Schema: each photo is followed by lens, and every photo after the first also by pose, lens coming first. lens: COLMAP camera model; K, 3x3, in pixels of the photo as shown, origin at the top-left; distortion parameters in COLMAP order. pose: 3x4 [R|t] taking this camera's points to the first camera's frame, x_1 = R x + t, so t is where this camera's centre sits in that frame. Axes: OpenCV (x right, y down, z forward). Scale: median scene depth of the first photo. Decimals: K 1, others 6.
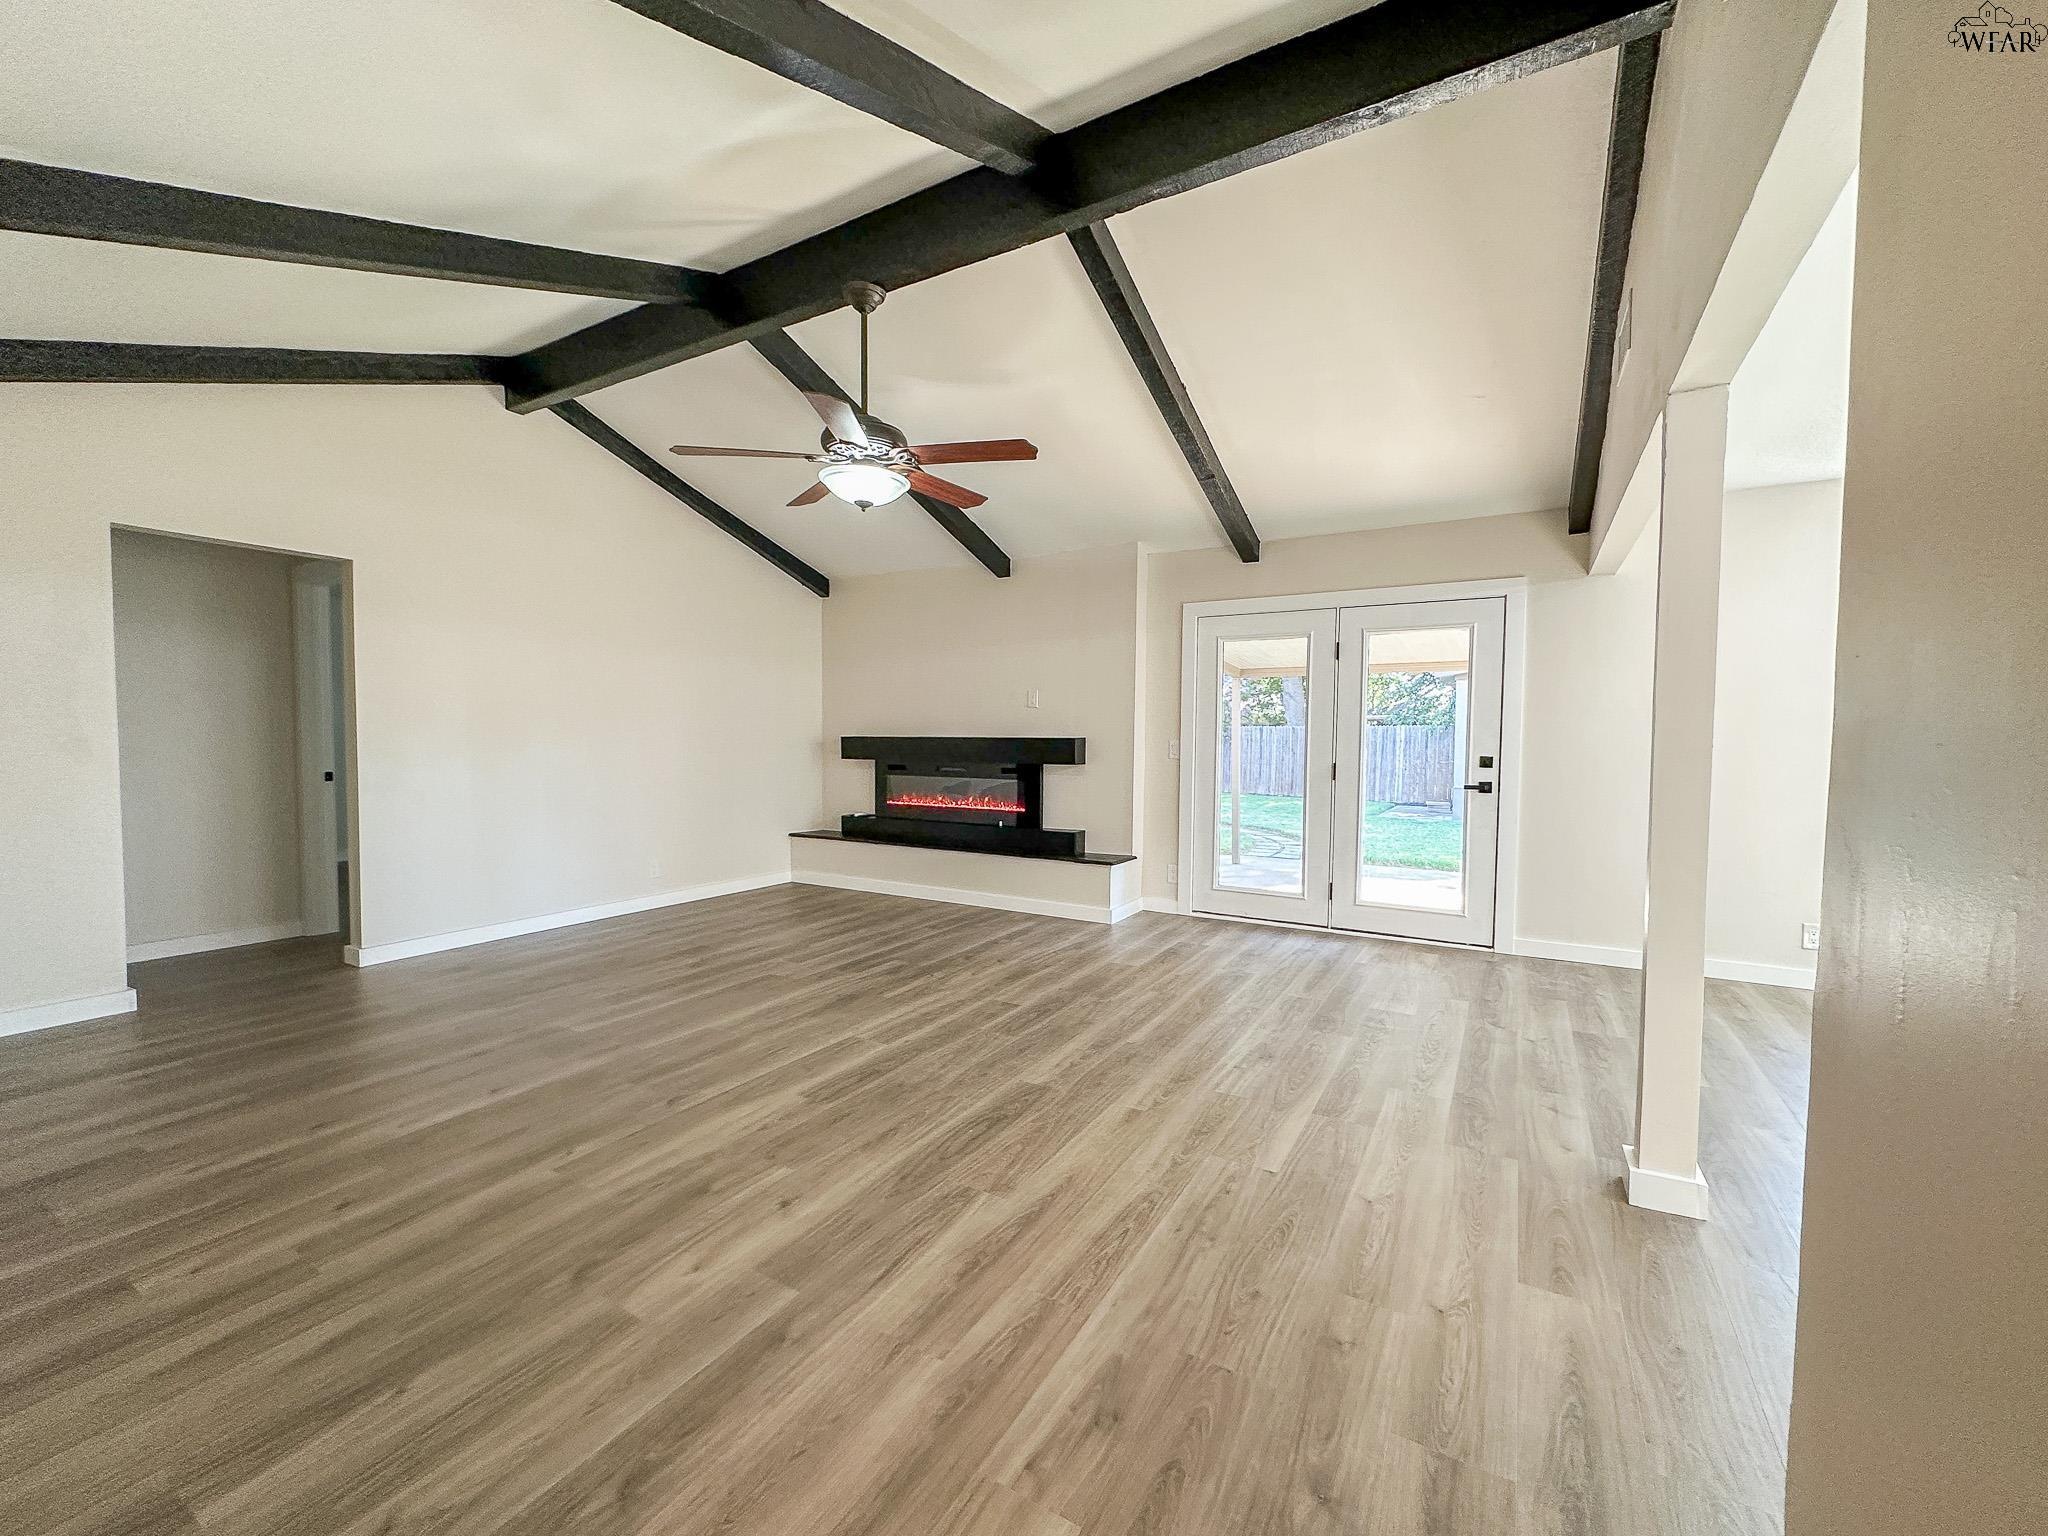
lens RADIAL K [[819.9, 0, 1053.8], [0, 819.9, 759.1], [0, 0, 1]] dist [-0.007055, 0.001706]
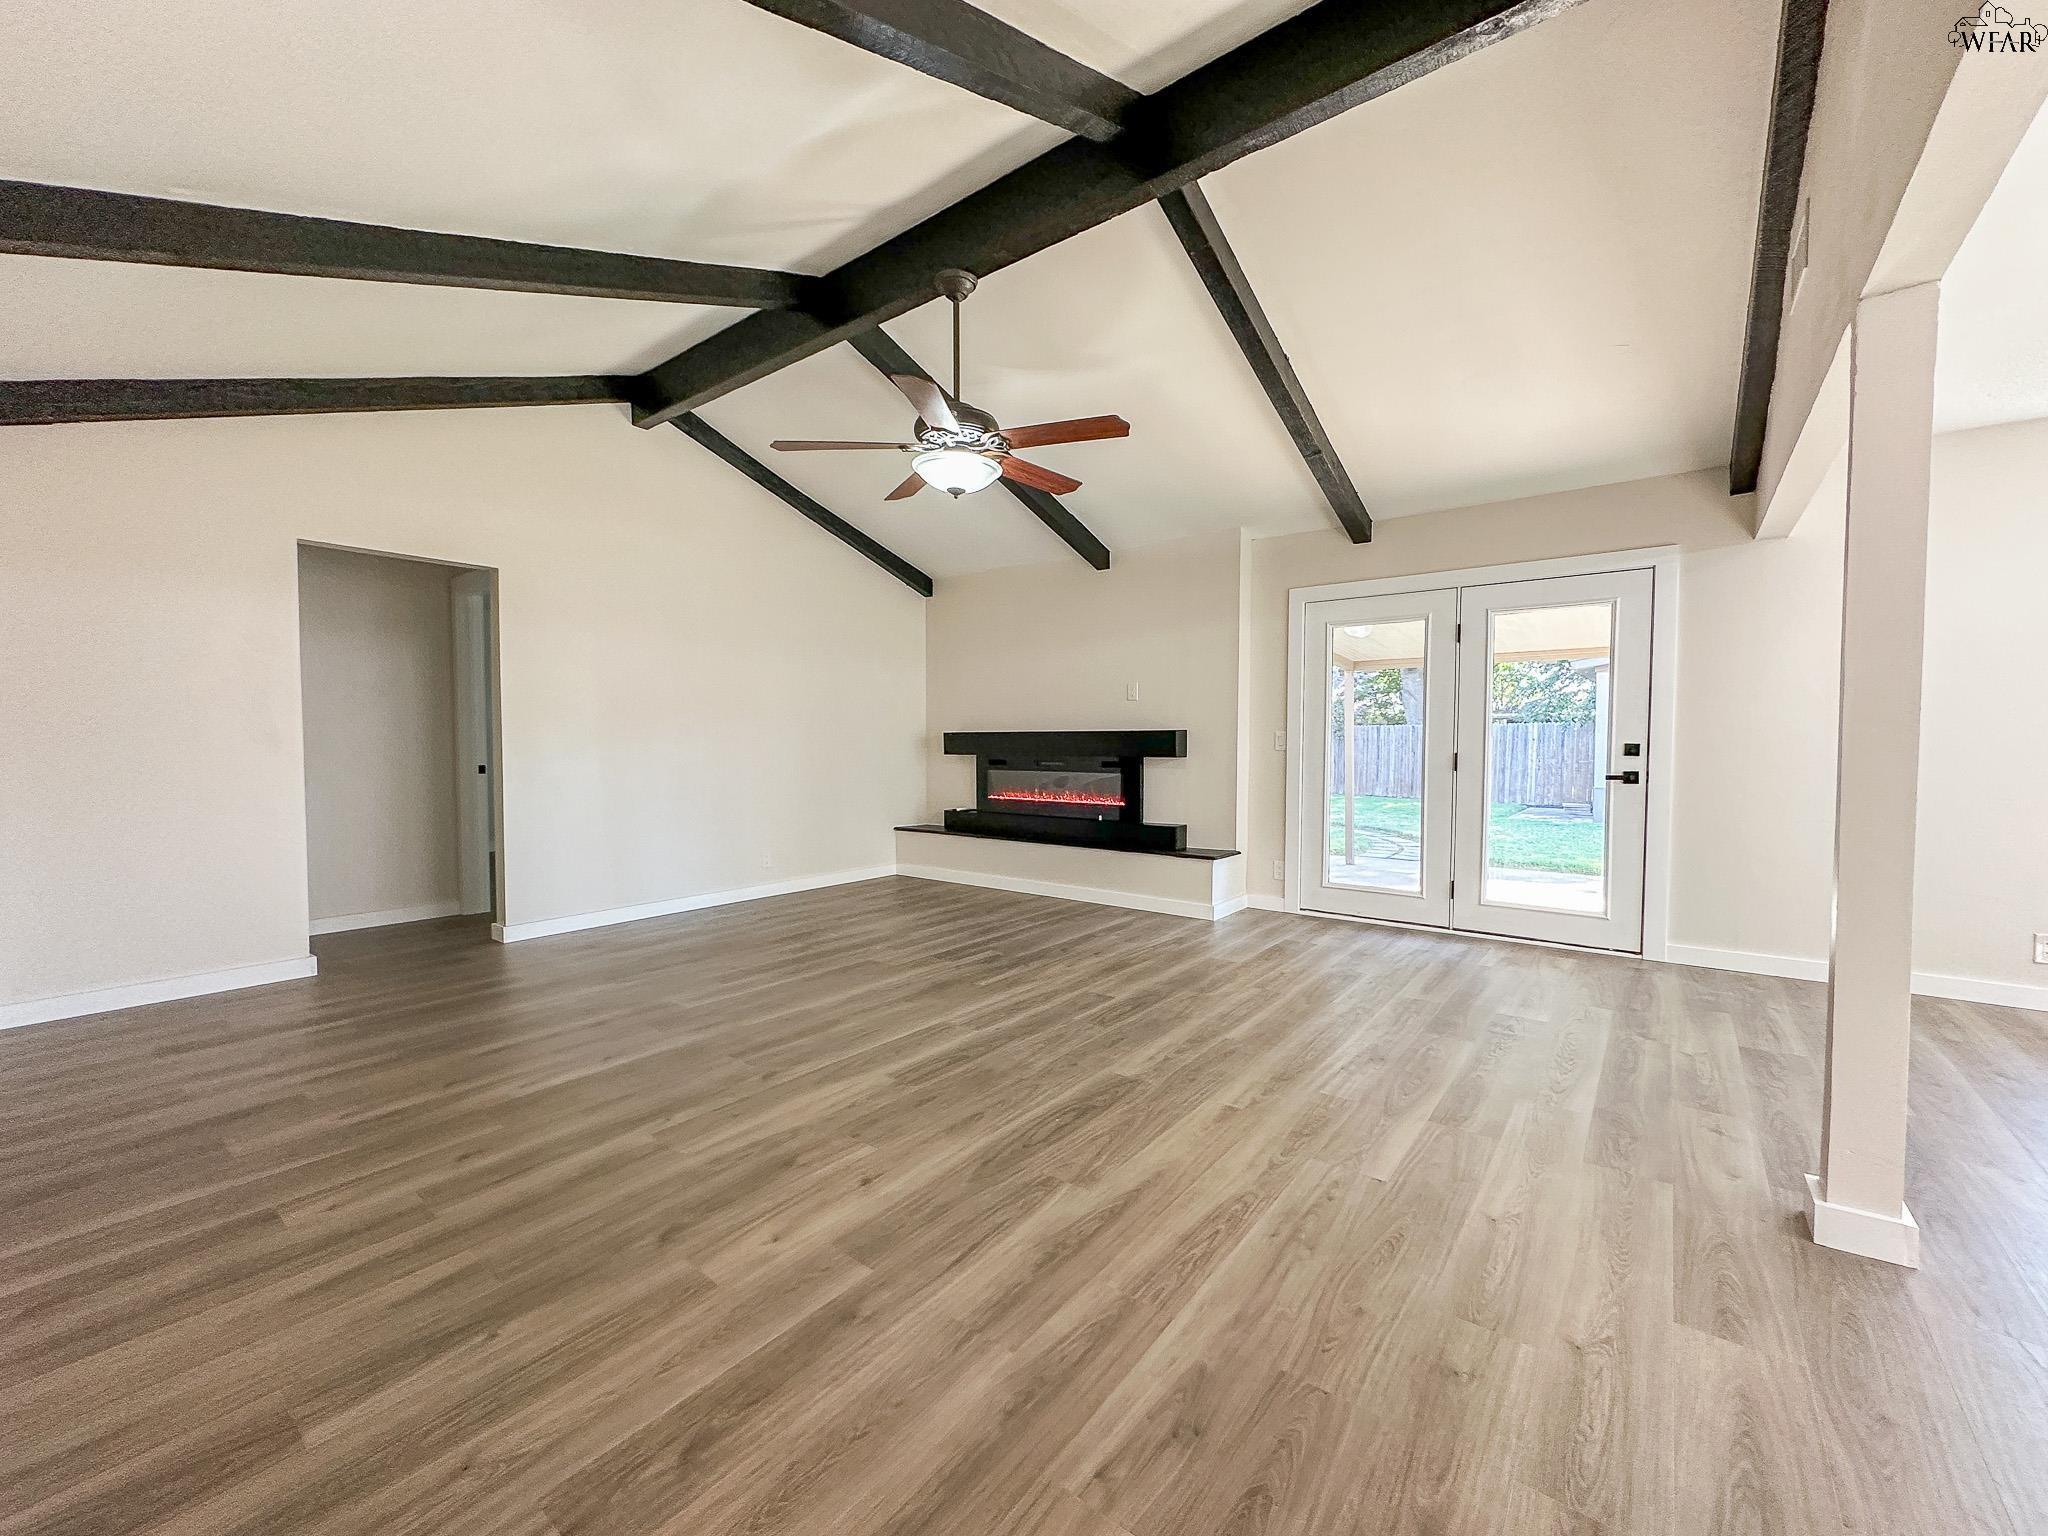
lens RADIAL K [[819.9, 0, 1051.9], [0, 819.9, 760.2], [0, 0, 1]] dist [-0.007055, 0.001706]
pose [[0.991370, -0.005092, -0.130996, 0.012281], [0.005072, 0.999987, -0.000489, 0.016774], [0.130997, -0.000179, 0.991383, 0.022478]]
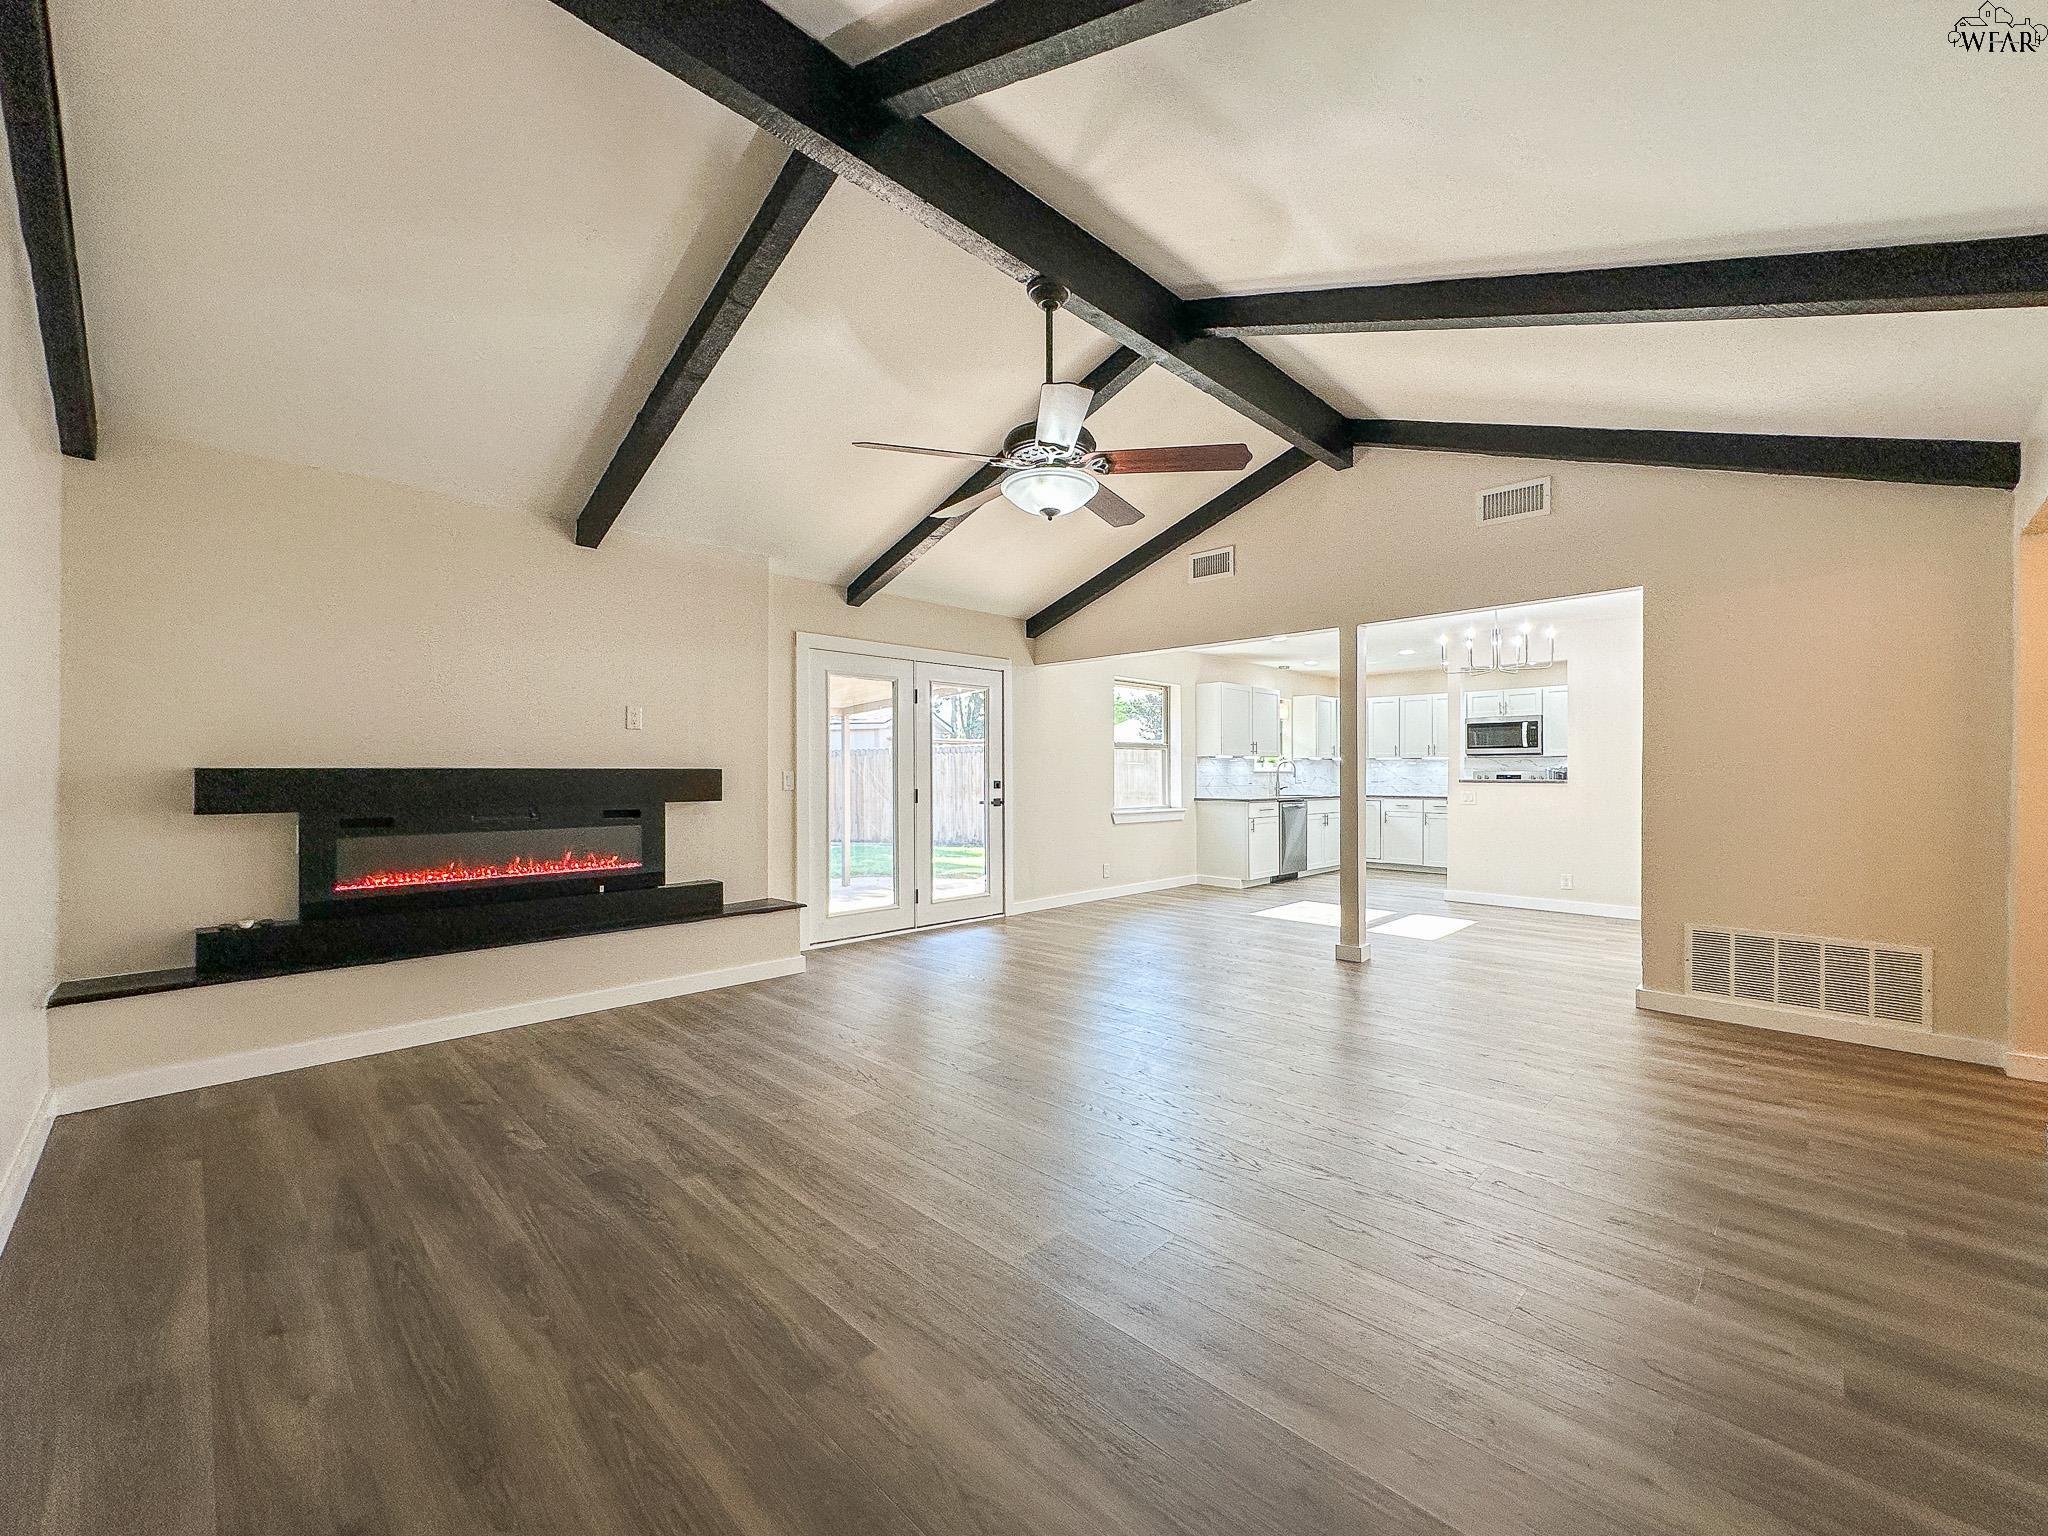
lens RADIAL K [[819.9, 0, 991.3], [0, 819.9, 775.9], [0, 0, 1]] dist [-0.007055, 0.001706]
pose [[0.284032, -0.008739, 0.958775, -1.149306], [0.029661, 0.999560, 0.000324, -0.017503], [-0.958356, 0.028346, 0.284166, 0.824954]]
